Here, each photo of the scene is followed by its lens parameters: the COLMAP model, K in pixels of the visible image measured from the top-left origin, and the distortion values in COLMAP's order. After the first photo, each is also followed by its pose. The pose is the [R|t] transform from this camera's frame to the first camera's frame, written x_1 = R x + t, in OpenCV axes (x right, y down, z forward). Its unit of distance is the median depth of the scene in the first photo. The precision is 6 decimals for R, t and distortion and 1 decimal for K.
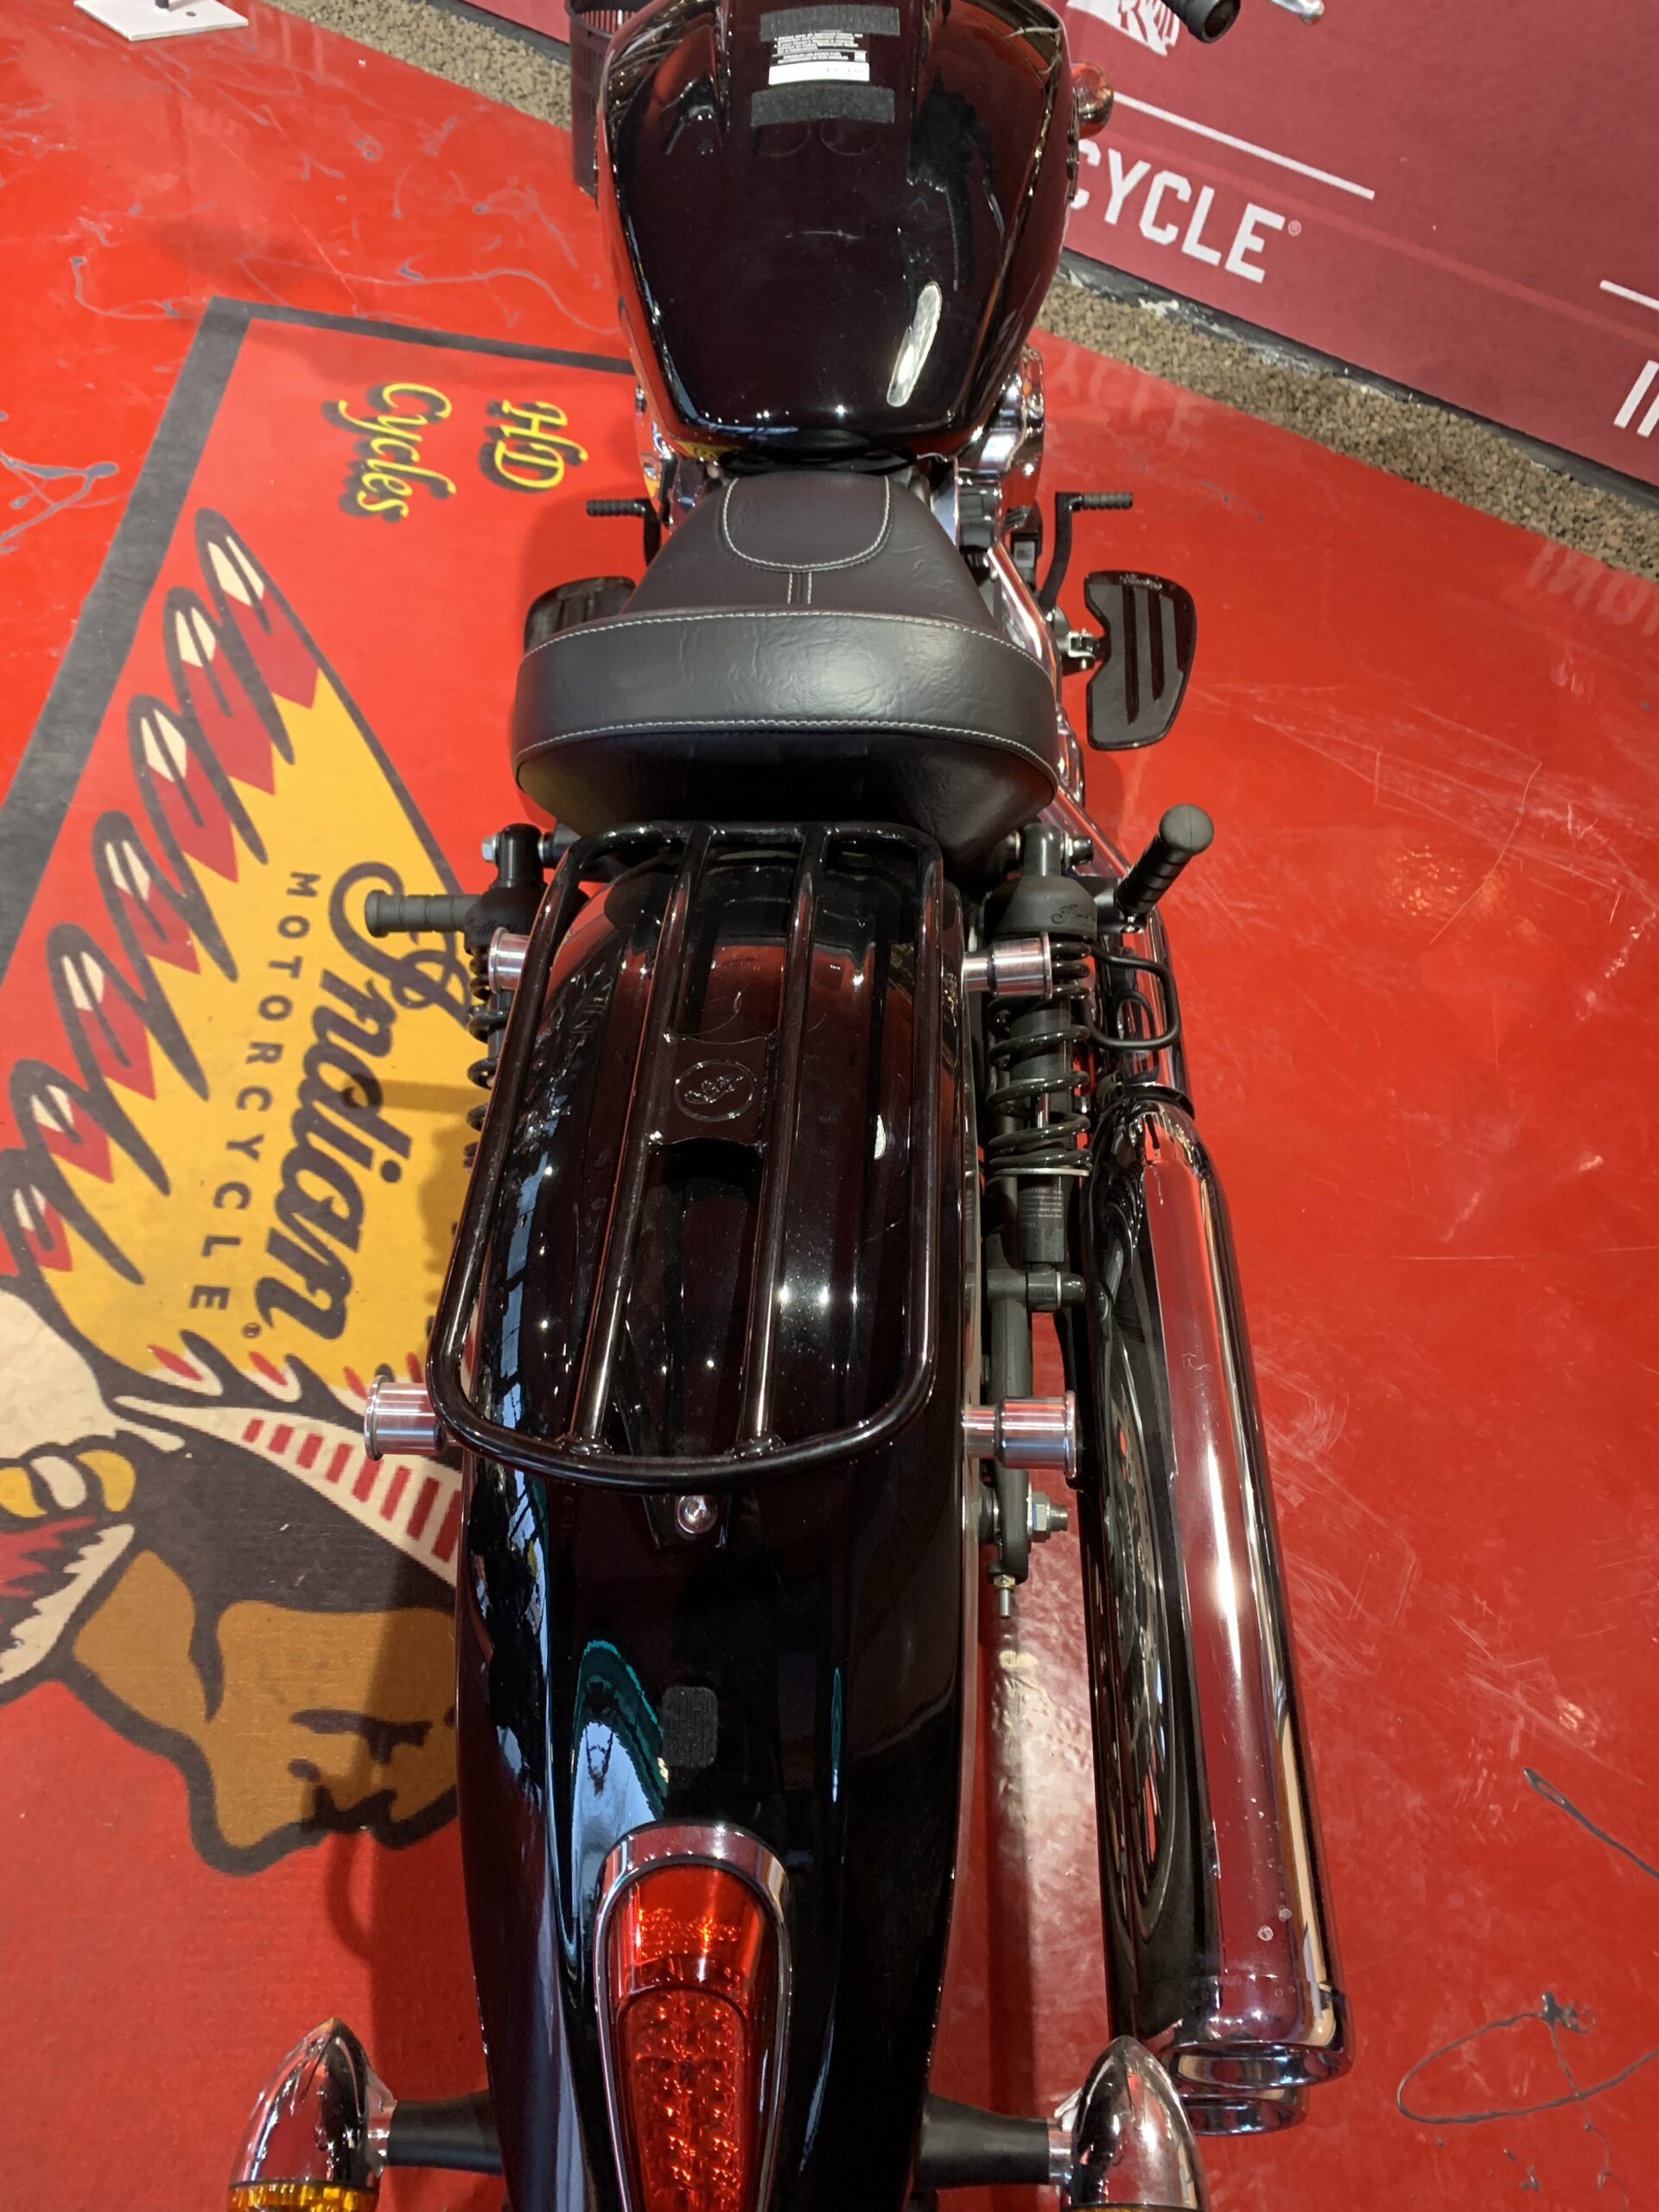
lens RADIAL K [[1690.8, 0, 829.5], [0, 1690.8, 1106.0], [0, 0, 1]] dist [0.001489, -0.012458]
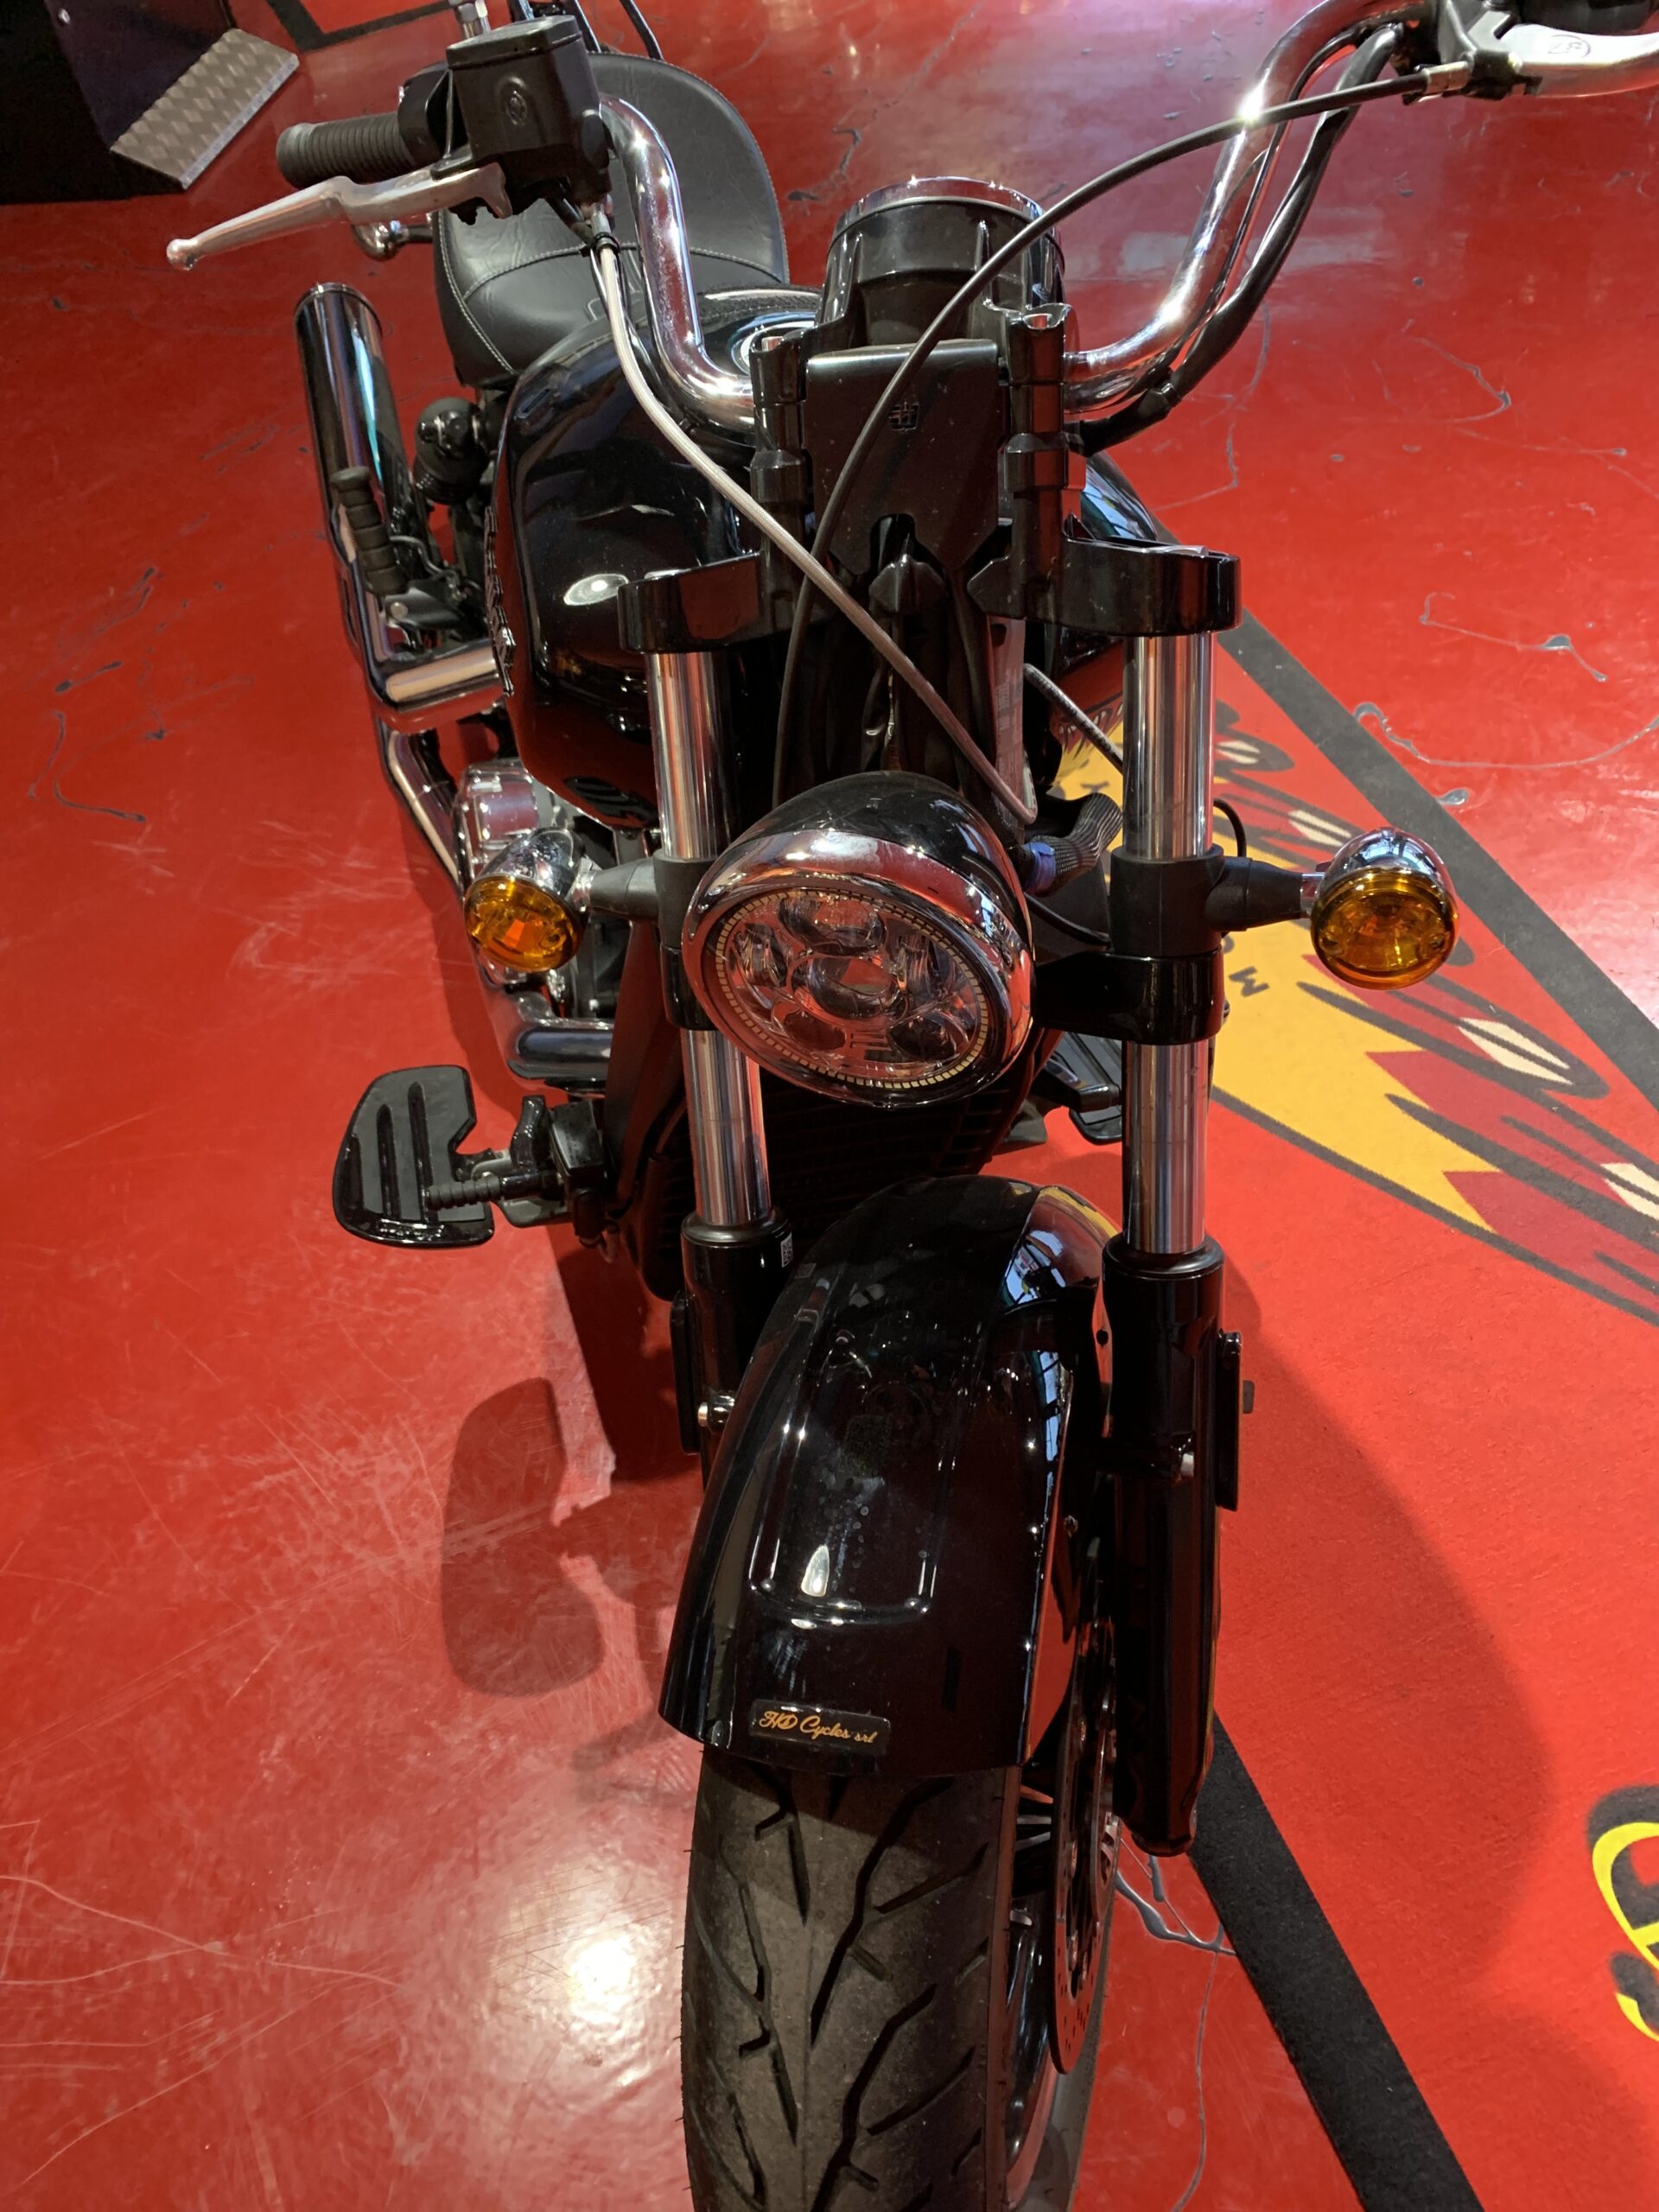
lens RADIAL K [[1690.8, 0, 829.5], [0, 1690.8, 1106.0], [0, 0, 1]] dist [0.001489, -0.012458]
pose [[-0.951459, 0.198846, -0.234917, 0.200808], [-0.256155, -0.088489, 0.962577, -1.190809], [0.170617, 0.976028, 0.135129, 1.025751]]
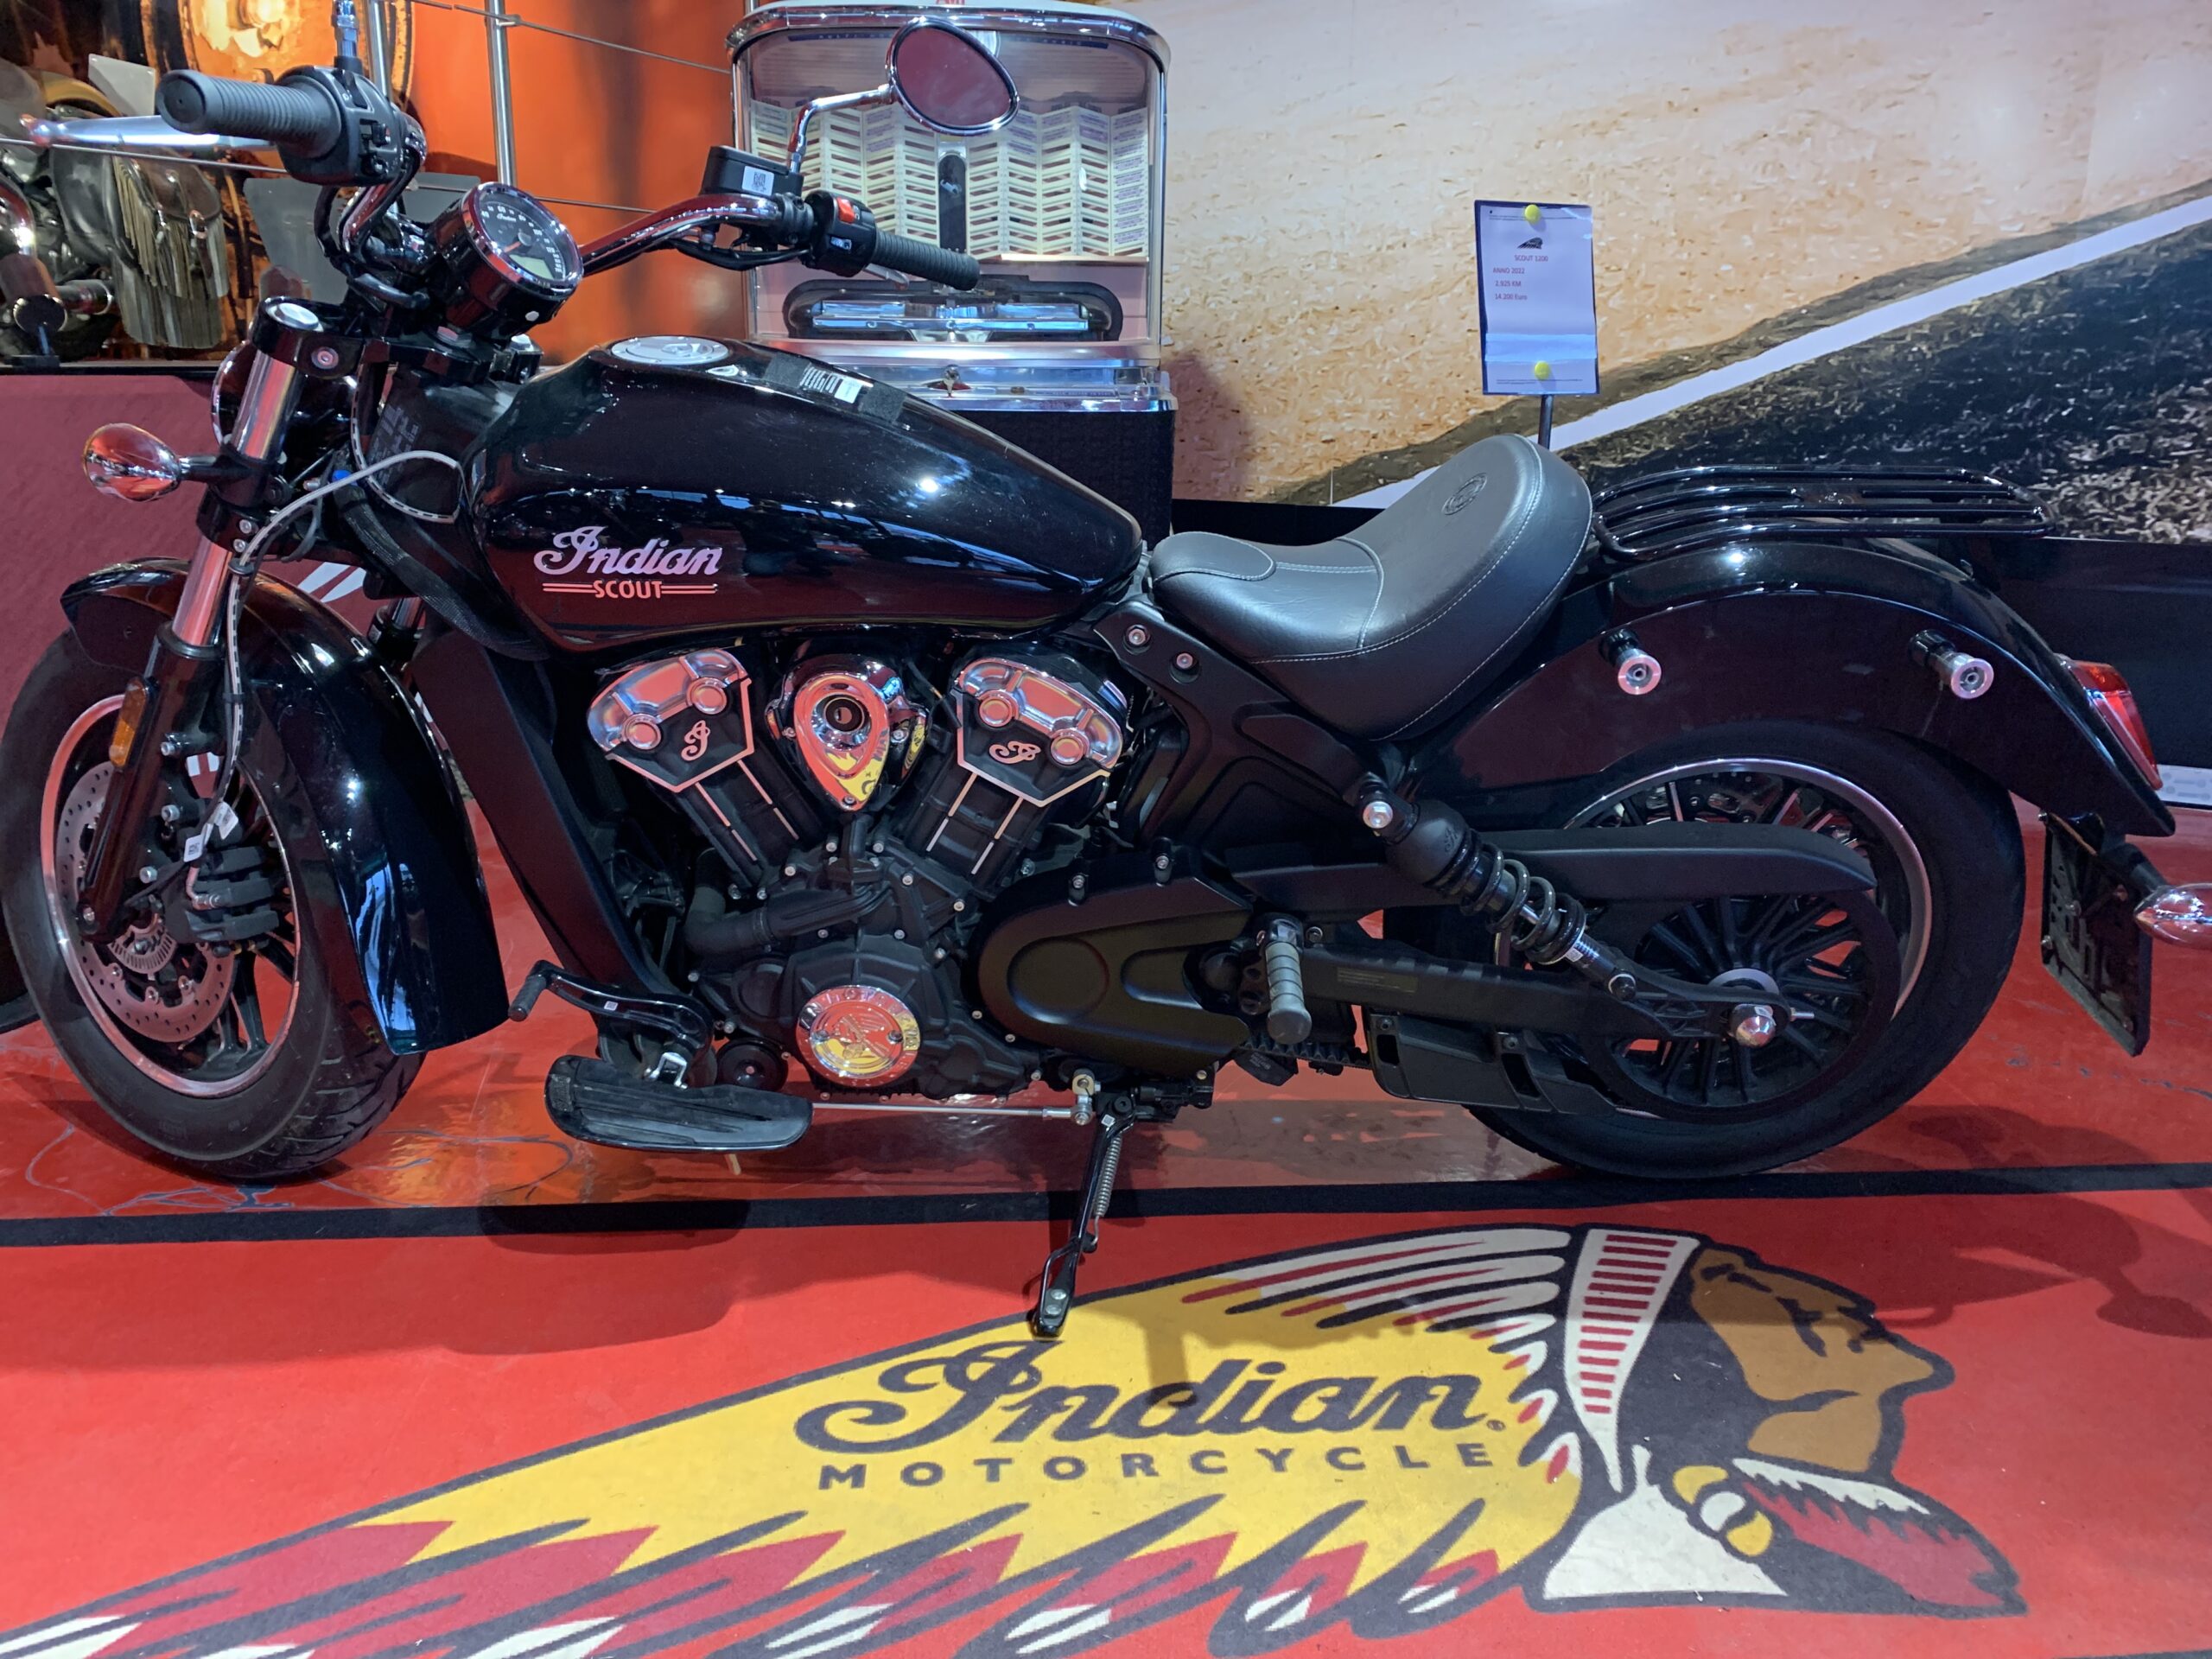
lens RADIAL K [[1690.8, 0, 1106.0], [0, 1690.8, 829.5], [0, 0, 1]] dist [0.001489, -0.012458]
pose [[-0.015779, -0.440479, 0.897624, -1.002843], [0.749954, 0.588534, 0.301987, -0.512837], [-0.661301, 0.677942, 0.321053, 0.543515]]
